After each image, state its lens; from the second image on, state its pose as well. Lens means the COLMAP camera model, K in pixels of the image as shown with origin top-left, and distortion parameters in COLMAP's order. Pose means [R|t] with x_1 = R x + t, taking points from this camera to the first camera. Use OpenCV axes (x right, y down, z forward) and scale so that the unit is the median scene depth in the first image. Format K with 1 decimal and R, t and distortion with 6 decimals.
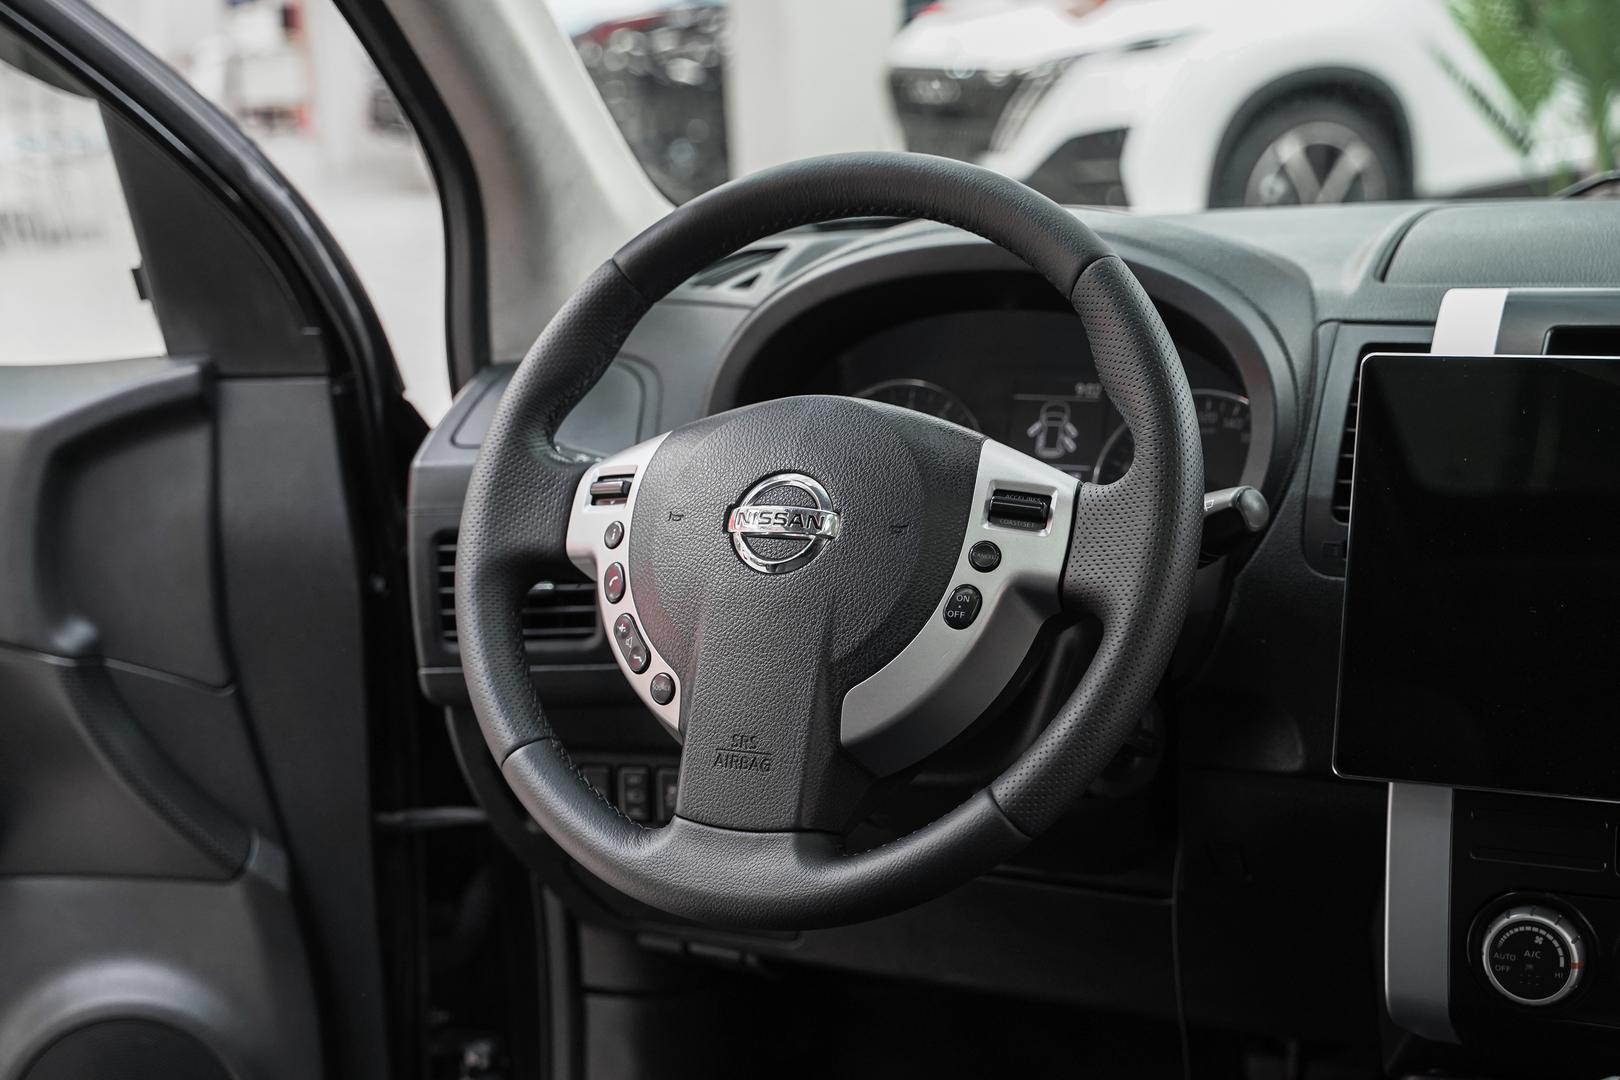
lens RADIAL K [[2397.7, 0, 810.0], [0, 2397.7, 540.0], [0, 0, 1]] dist [0.018128, 0.085656]
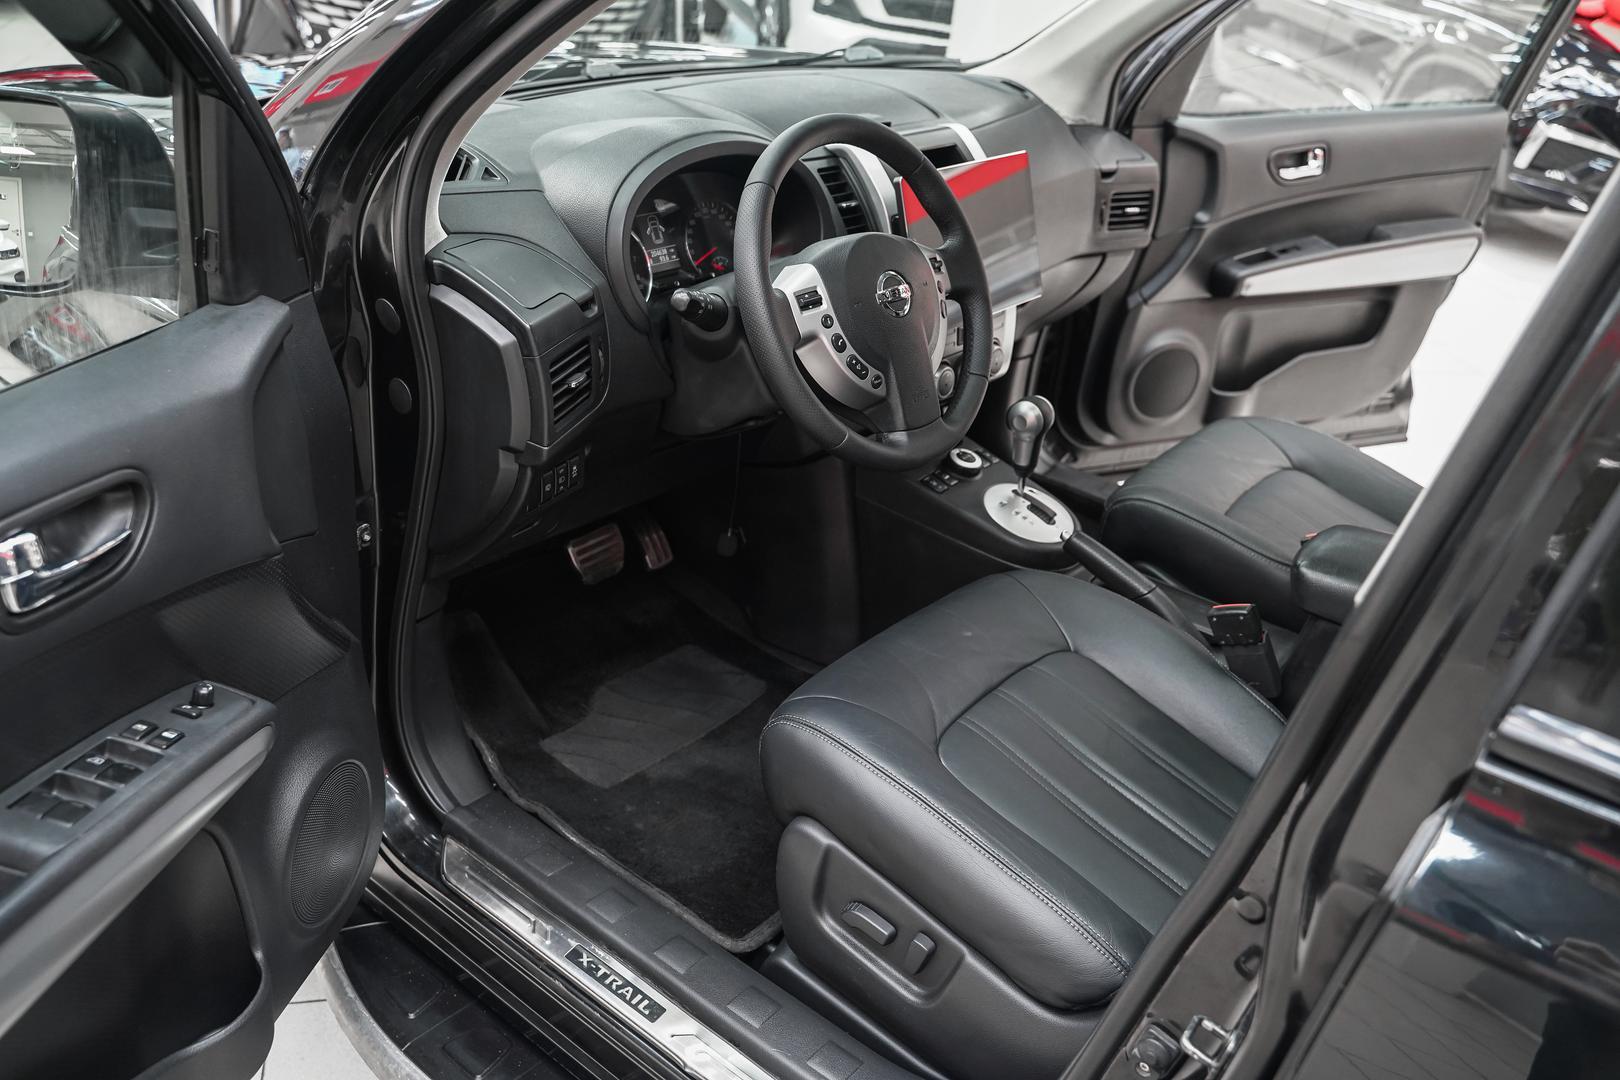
lens RADIAL K [[1285.0, 0, 791.6], [0, 1285.0, 538.8], [0, 0, 1]] dist [-0.012730, -0.002618]
pose [[0.241411, -0.400438, 0.883951, -1.141194], [0.105171, 0.916324, 0.386381, -0.260990], [-0.964707, -0.000310, 0.263325, 0.740443]]
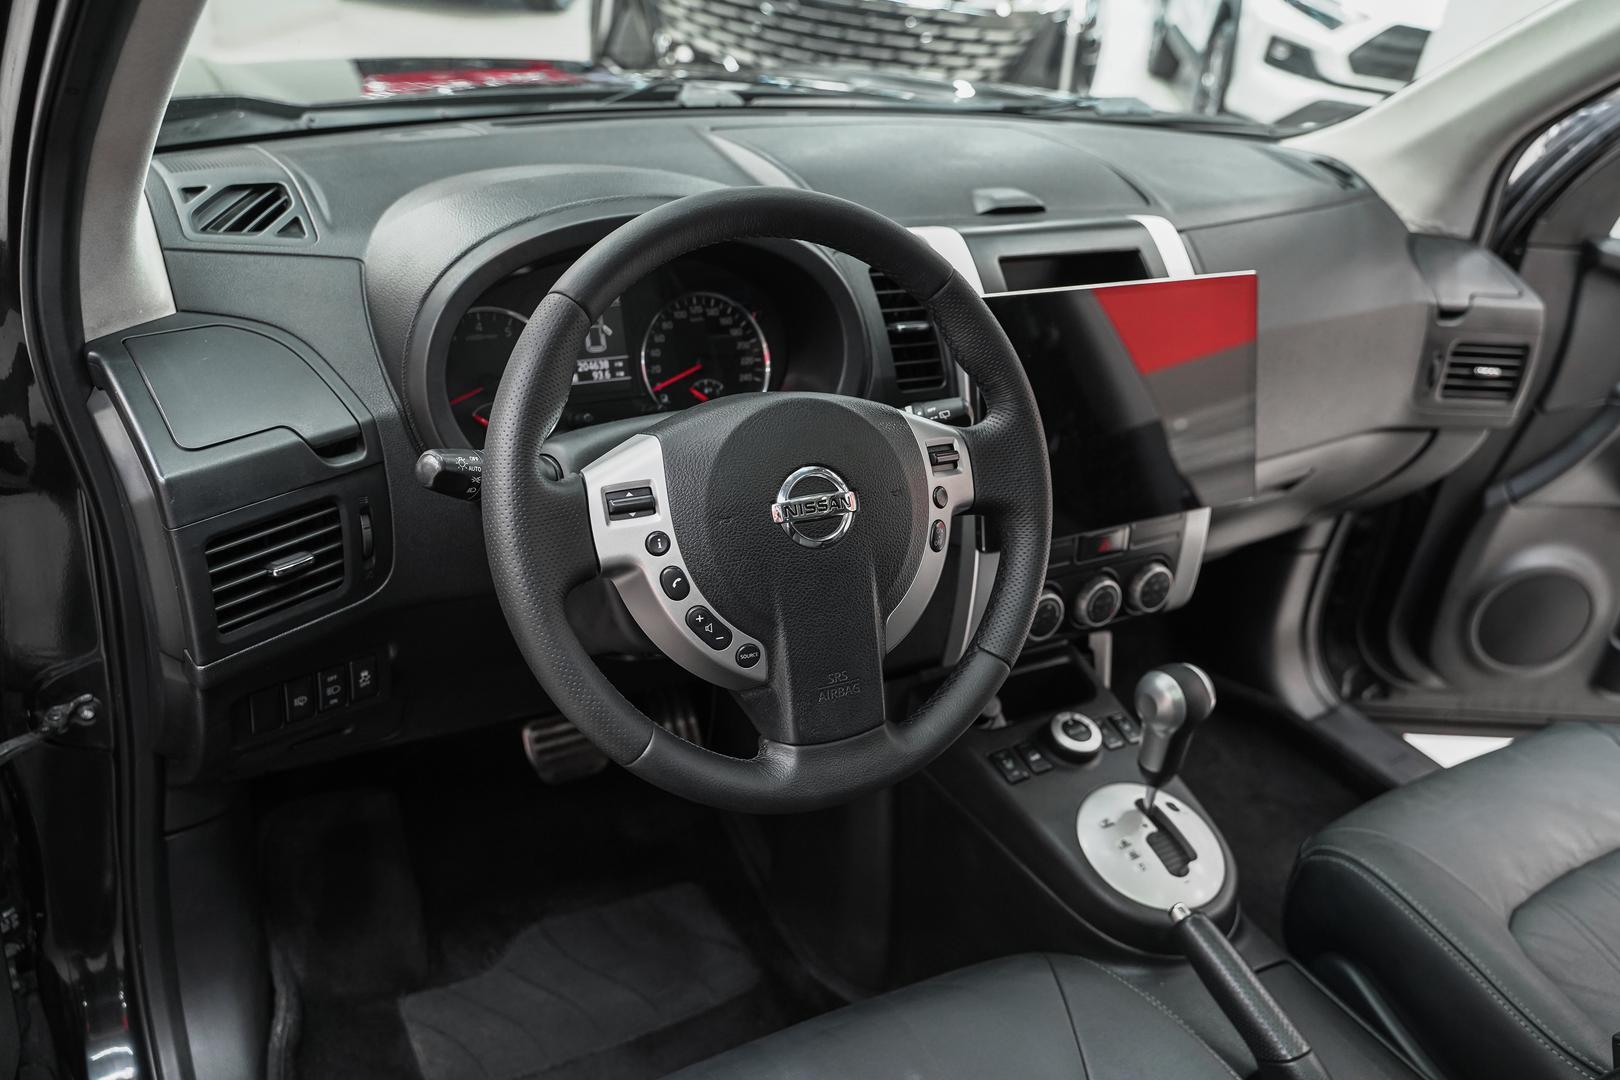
lens RADIAL K [[1322.3, 0, 810.0], [0, 1322.3, 540.0], [0, 0, 1]] dist [-0.007057, 0.002501]
pose [[0.553299, -0.297609, 0.778004, -0.545409], [0.042439, 0.942856, 0.330488, -0.215236], [-0.831901, -0.149841, 0.534311, 0.592829]]
